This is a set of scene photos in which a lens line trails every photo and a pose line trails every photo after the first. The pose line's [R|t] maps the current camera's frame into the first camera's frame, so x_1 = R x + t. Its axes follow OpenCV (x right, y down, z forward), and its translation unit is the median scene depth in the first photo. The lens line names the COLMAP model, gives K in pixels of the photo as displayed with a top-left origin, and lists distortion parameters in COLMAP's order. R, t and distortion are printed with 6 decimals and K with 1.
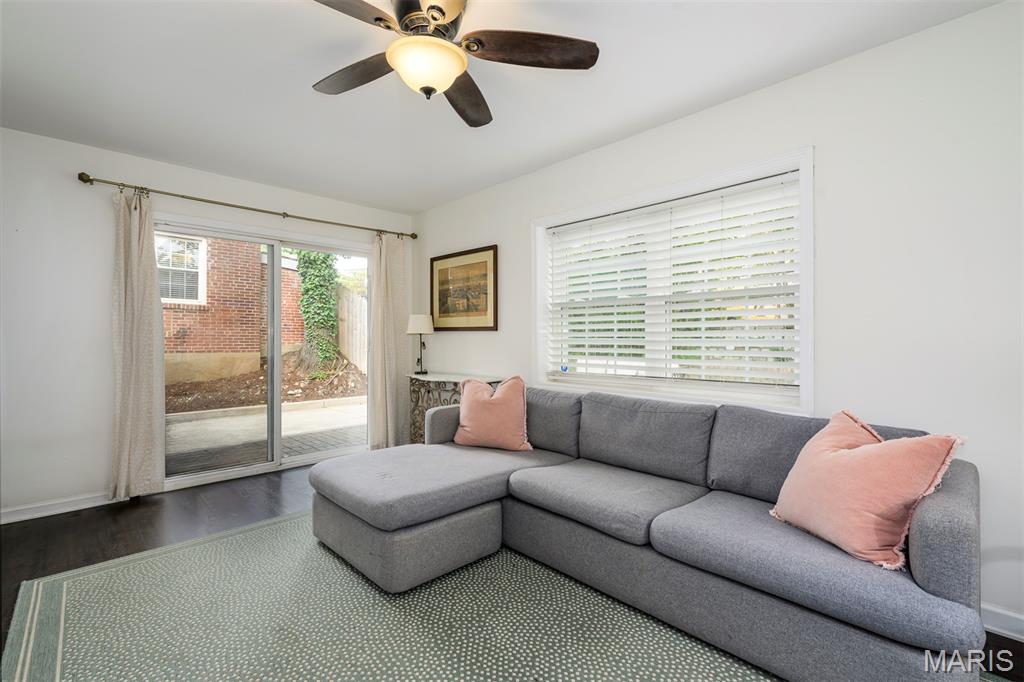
lens RADIAL K [[451.7, 0, 513.6], [0, 451.7, 338.4], [0, 0, 1]] dist [-0.001158, 0.000013]
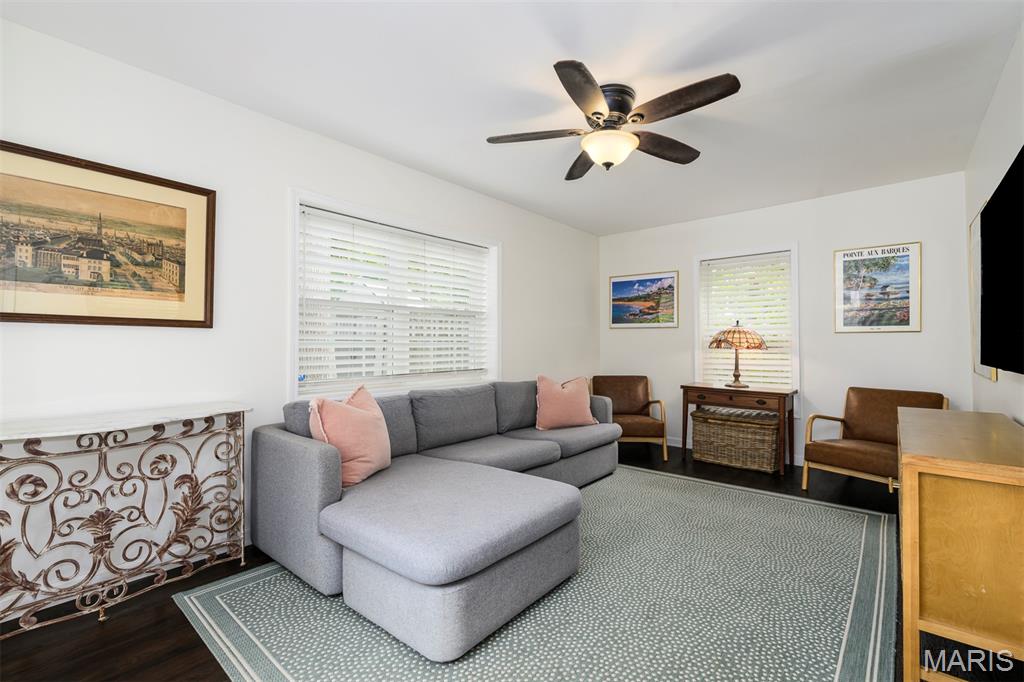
lens RADIAL K [[451.7, 0, 513.6], [0, 451.7, 338.4], [0, 0, 1]] dist [-0.001158, 0.000013]
pose [[-0.102890, 0.010446, 0.994638, -0.694986], [-0.002705, 0.999938, -0.010781, 0.002850], [-0.994689, -0.003800, -0.102855, 0.643529]]
